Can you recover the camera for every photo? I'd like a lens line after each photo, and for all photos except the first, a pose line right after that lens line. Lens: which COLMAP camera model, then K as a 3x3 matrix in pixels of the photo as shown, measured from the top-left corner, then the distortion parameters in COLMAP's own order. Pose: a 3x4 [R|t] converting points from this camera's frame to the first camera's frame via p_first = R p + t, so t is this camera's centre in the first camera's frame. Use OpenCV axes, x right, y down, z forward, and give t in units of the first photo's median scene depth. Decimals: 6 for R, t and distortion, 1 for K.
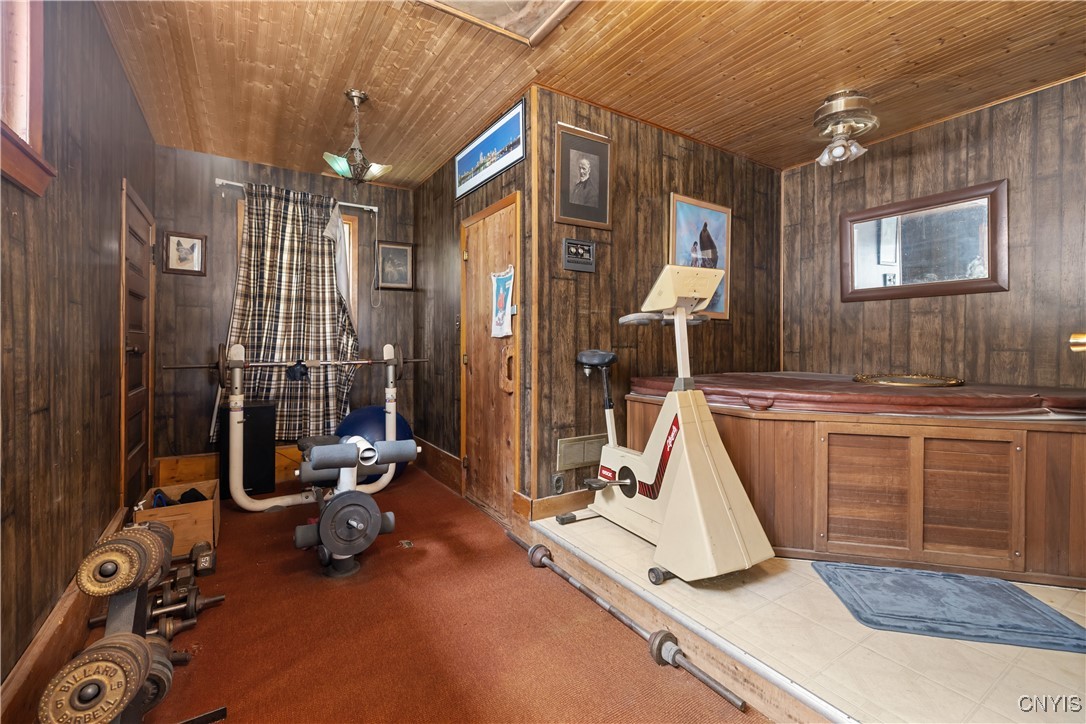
lens RADIAL K [[461.9, 0, 541.5], [0, 461.9, 343.6], [0, 0, 1]] dist [-0.000249, -0.000029]
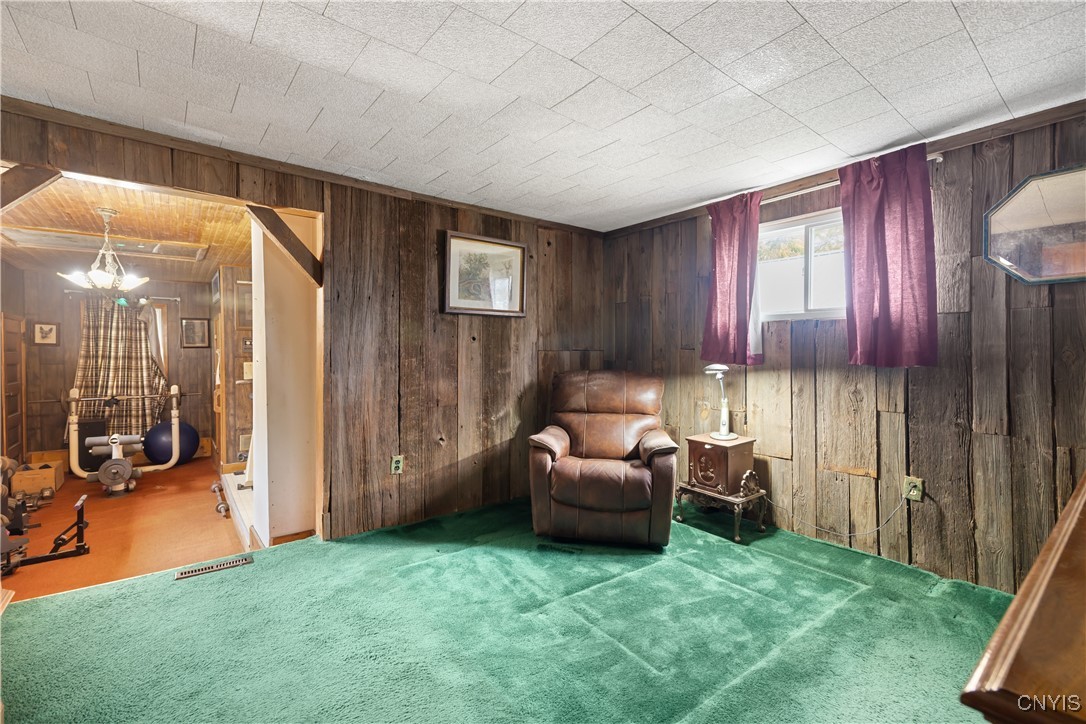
lens RADIAL K [[471.4, 0, 543.0], [0, 471.4, 362.0], [0, 0, 1]] dist [0.001193, 0.000050]
pose [[0.995370, -0.003623, 0.096049, 1.016242], [0.001661, 0.999788, 0.020504, -0.138549], [-0.096103, -0.020250, 0.995165, -1.045956]]
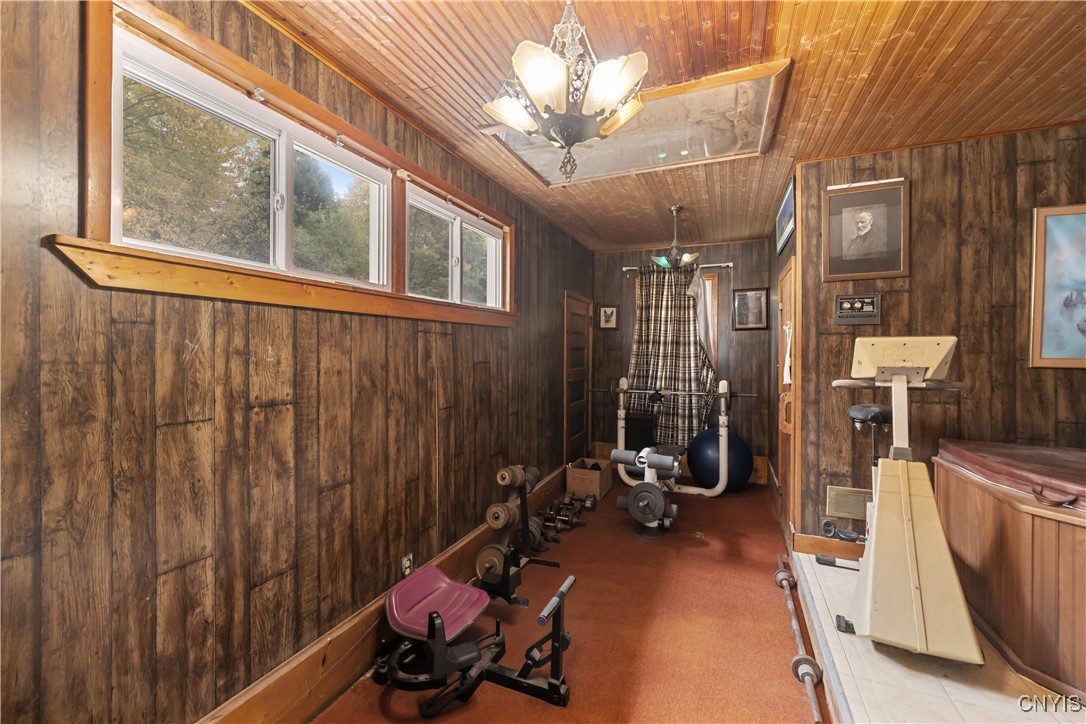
lens RADIAL K [[459.2, 0, 535.1], [0, 459.2, 351.9], [0, 0, 1]] dist [0.002082, 0.000366]
pose [[0.567855, 0.002624, -0.823124, 0.452215], [-0.002930, 0.999995, 0.001167, -0.085707], [0.823123, 0.001749, 0.567860, -0.133327]]
